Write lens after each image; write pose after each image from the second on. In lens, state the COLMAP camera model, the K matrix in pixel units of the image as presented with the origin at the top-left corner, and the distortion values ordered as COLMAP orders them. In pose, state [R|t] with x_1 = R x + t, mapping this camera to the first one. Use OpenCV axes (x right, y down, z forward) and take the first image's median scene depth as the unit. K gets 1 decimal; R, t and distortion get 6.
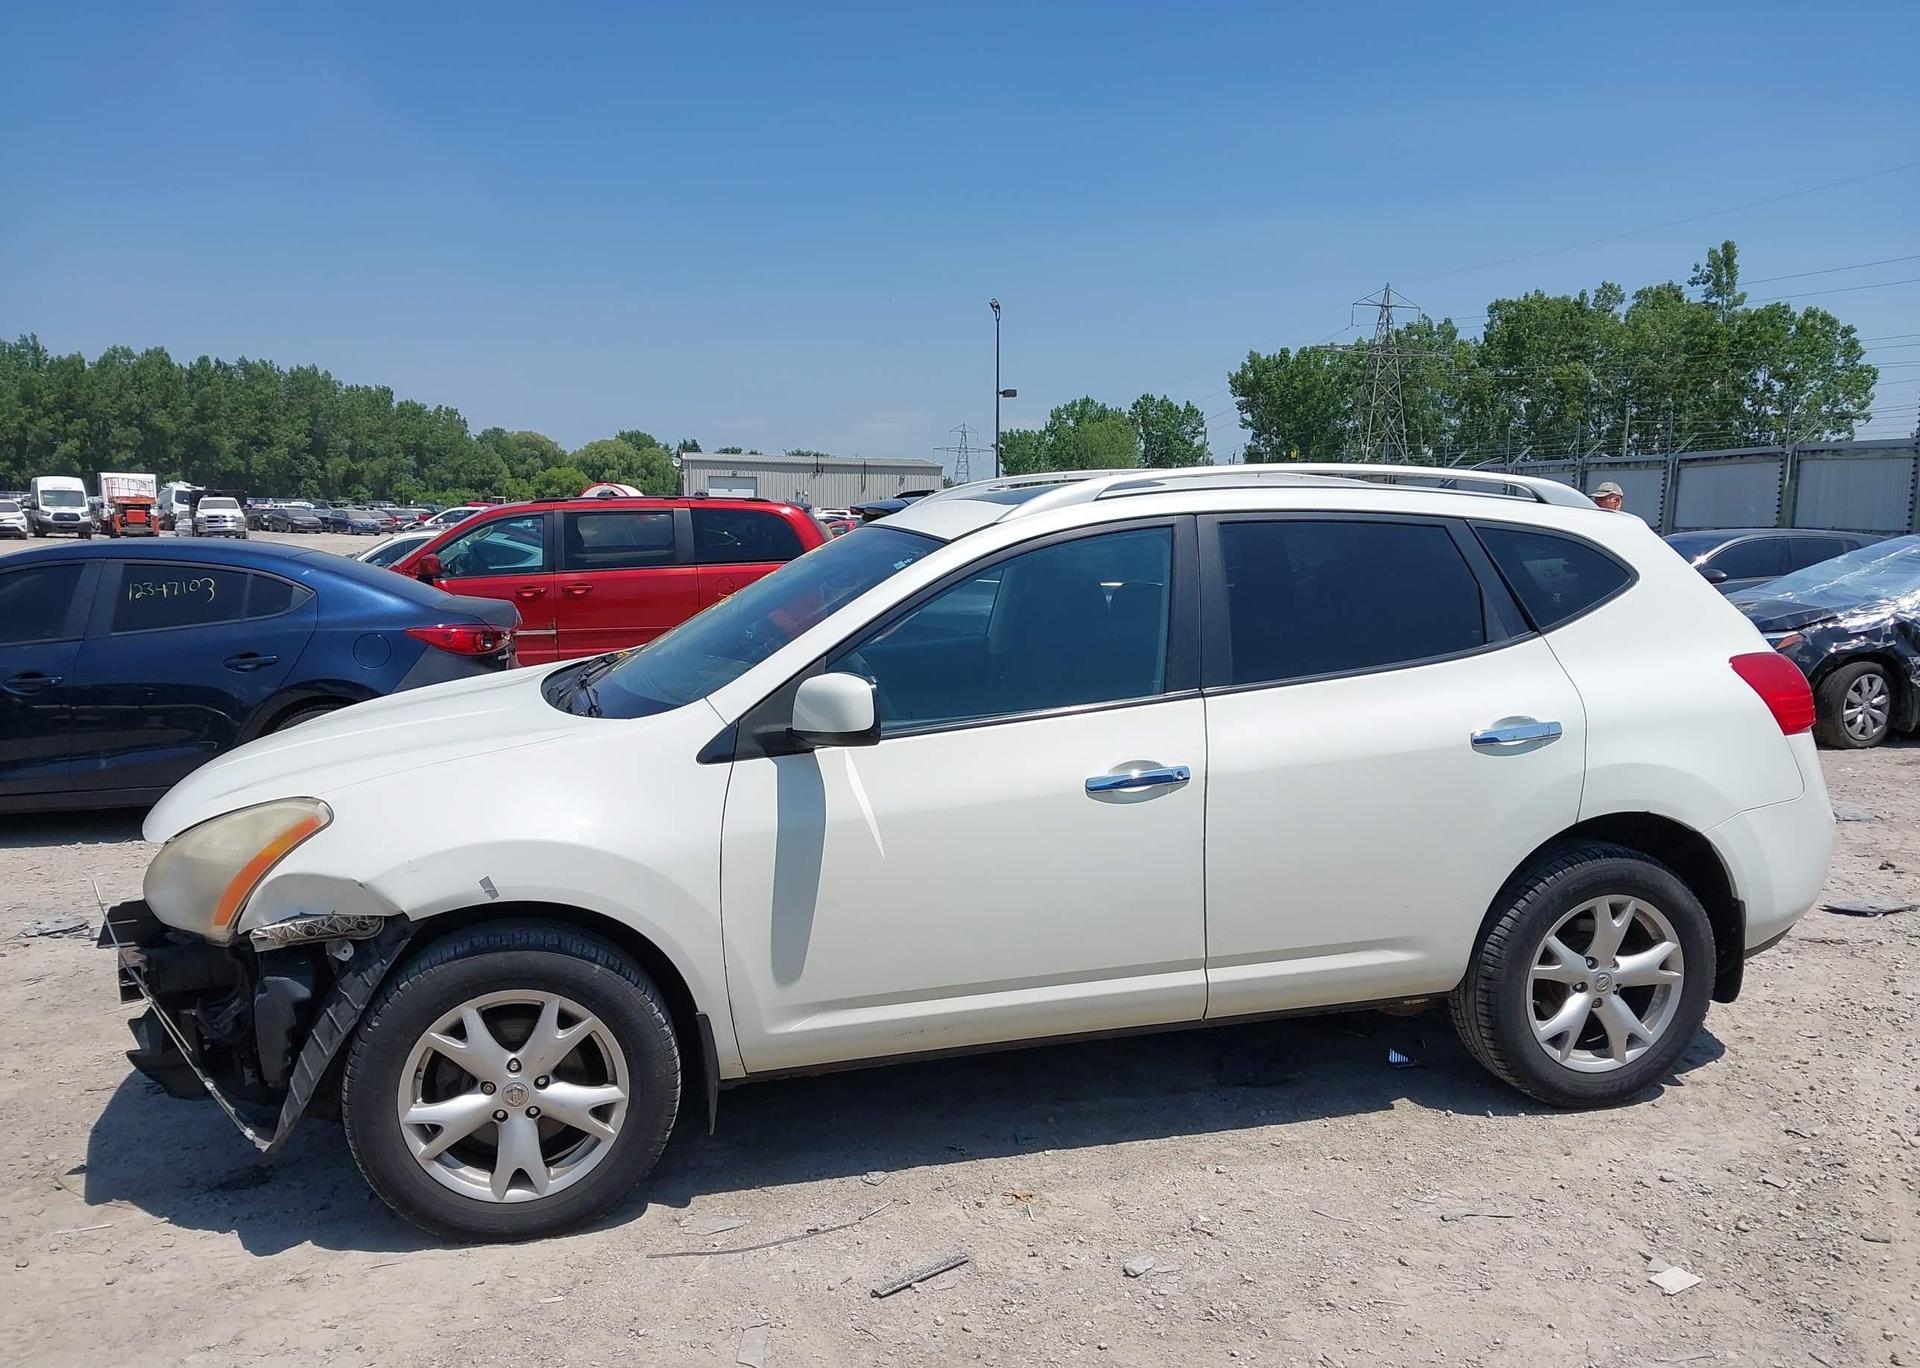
lens RADIAL K [[1533.5, 0, 965.3], [0, 1533.5, 677.8], [0, 0, 1]] dist [0.024206, -0.030094]
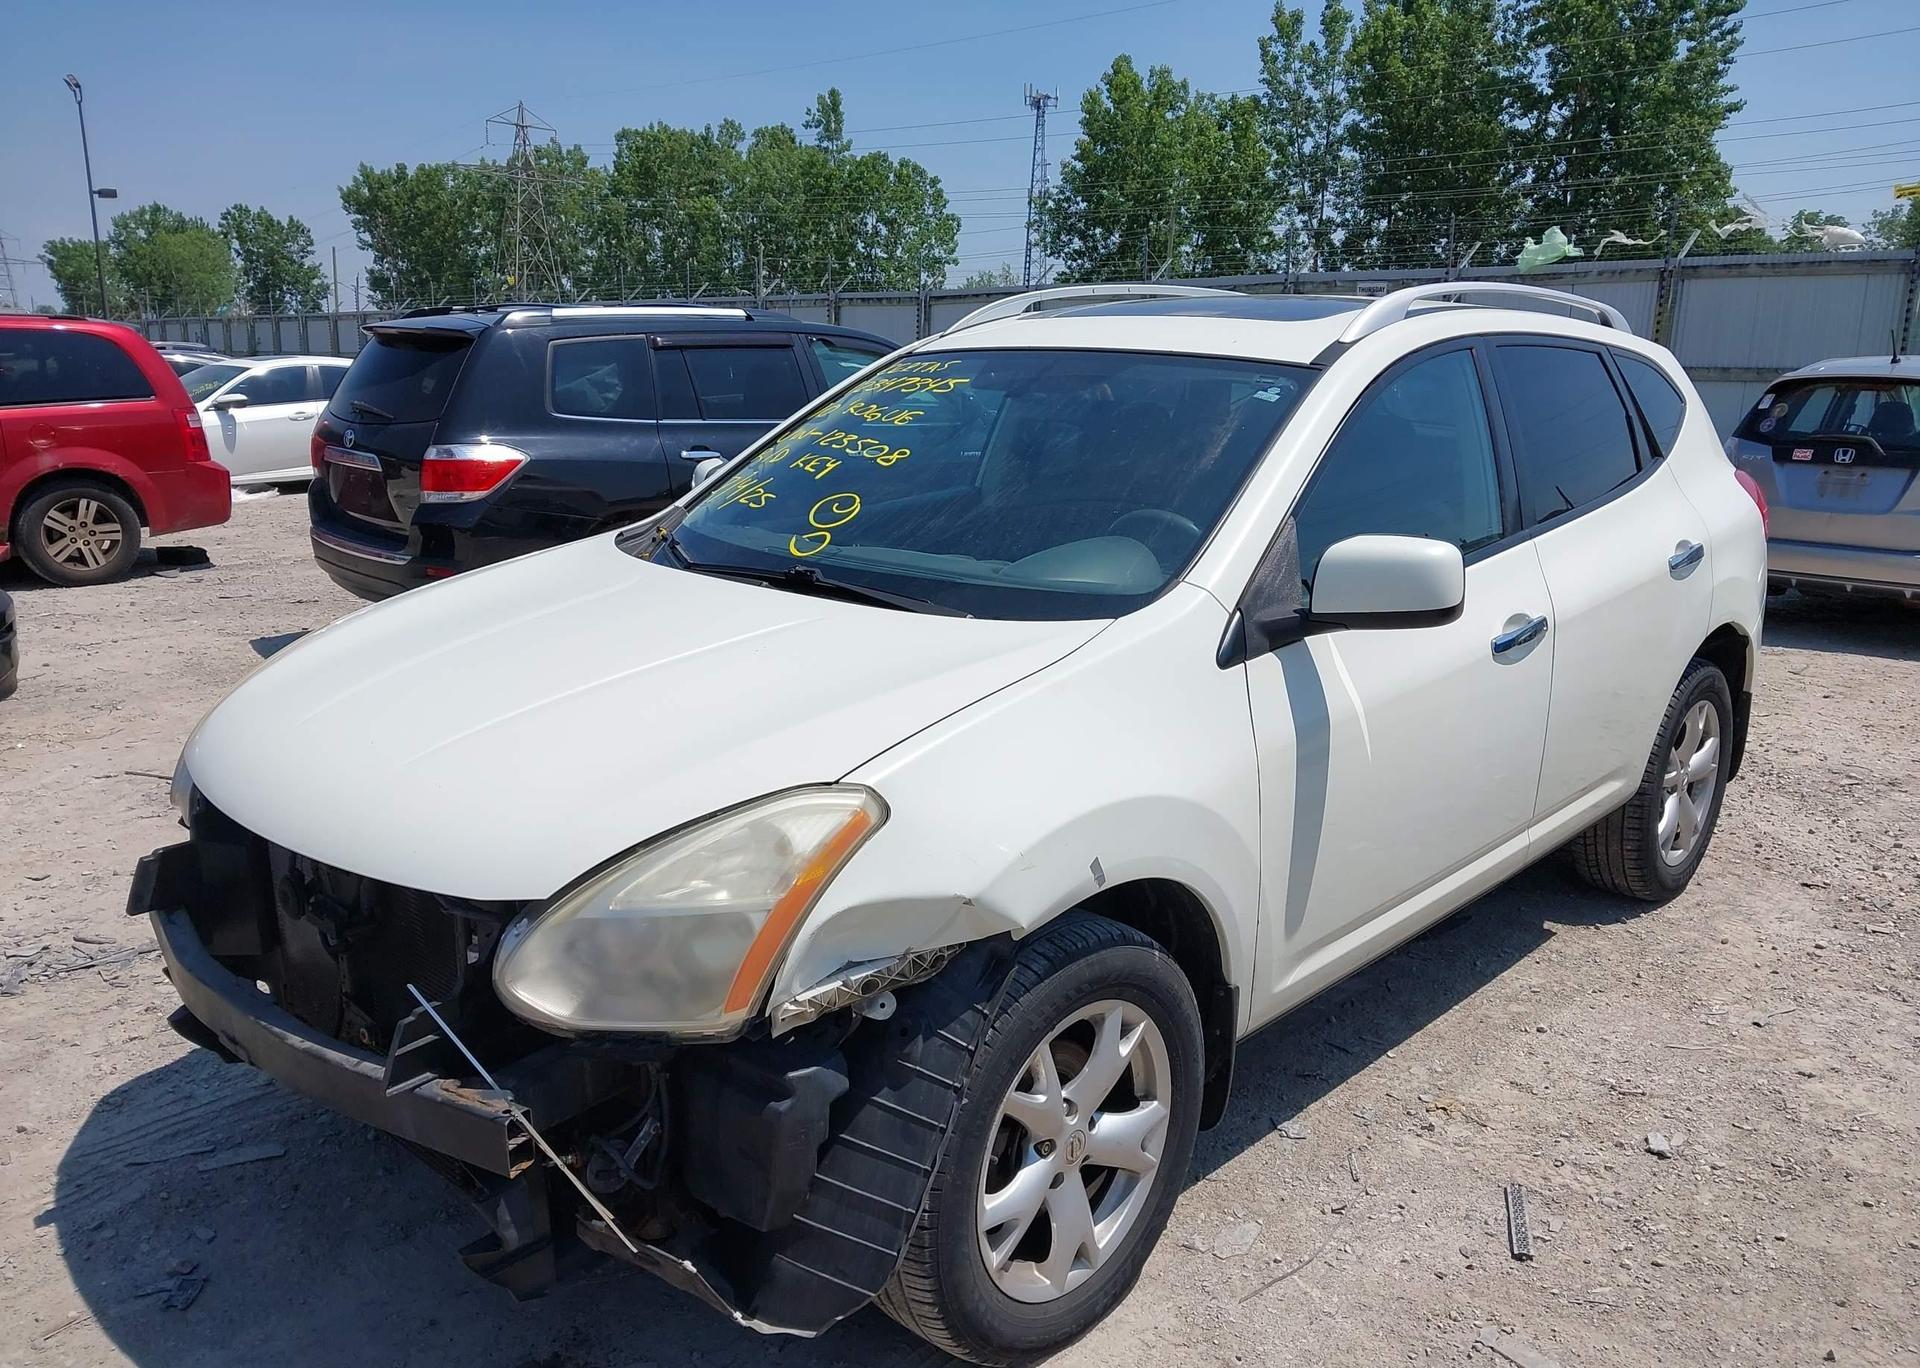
lens RADIAL K [[1533.5, 0, 929.2], [0, 1533.5, 687.1], [0, 0, 1]] dist [0.024206, -0.030094]
pose [[0.844707, -0.110146, 0.523774, -0.629825], [0.051010, 0.990709, 0.126073, -0.033374], [-0.532793, -0.079777, 0.842477, 0.400009]]
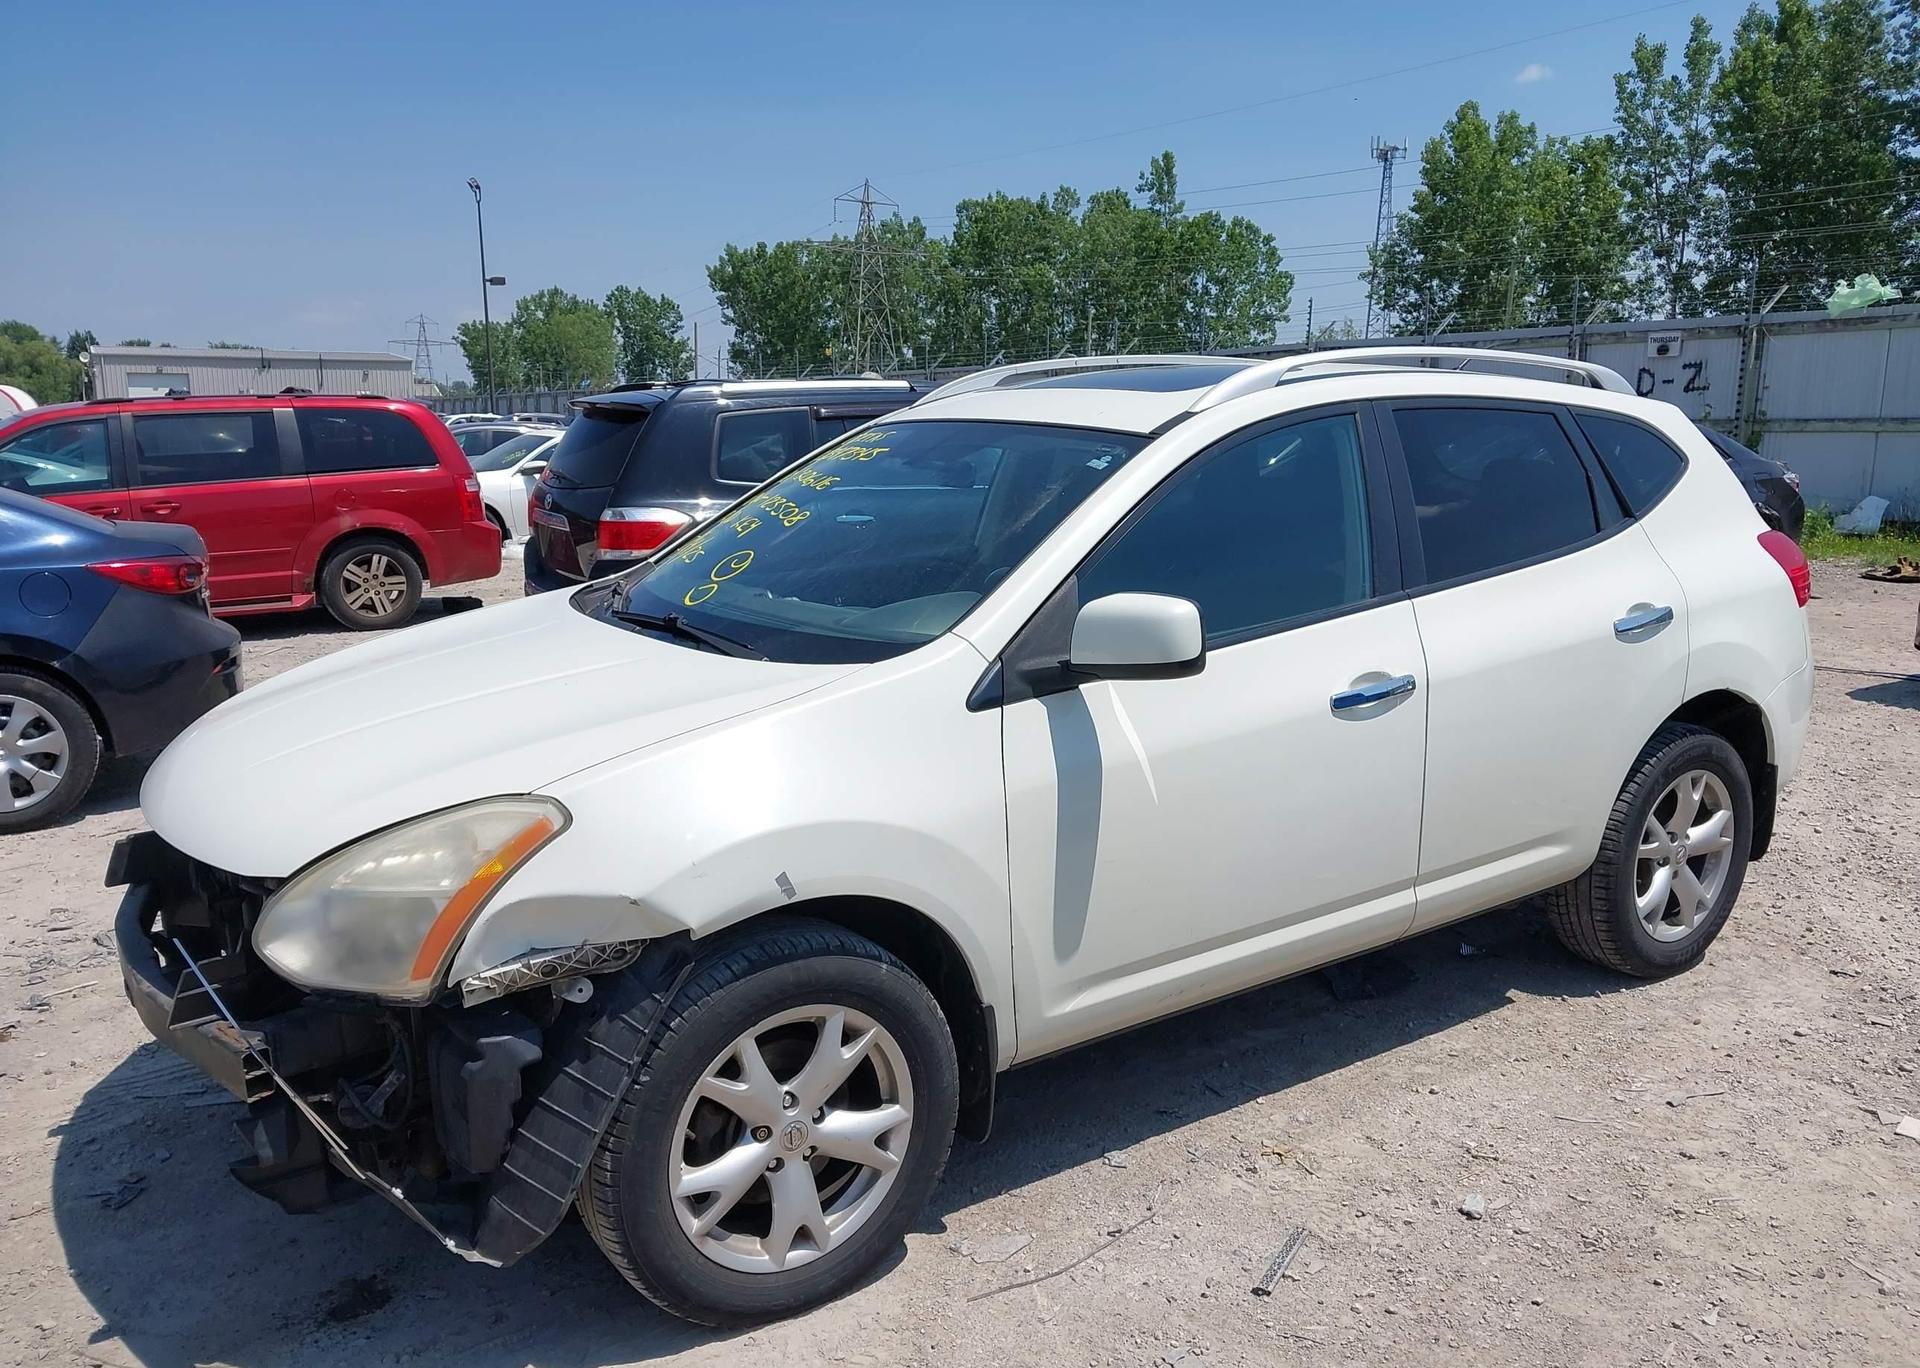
lens RADIAL K [[1533.5, 0, 916.8], [0, 1533.5, 688.6], [0, 0, 1]] dist [0.024206, -0.030094]
pose [[0.942239, -0.068862, 0.327787, -0.428796], [0.045440, 0.995871, 0.078593, -0.020023], [-0.331846, -0.059159, 0.941477, 0.211863]]
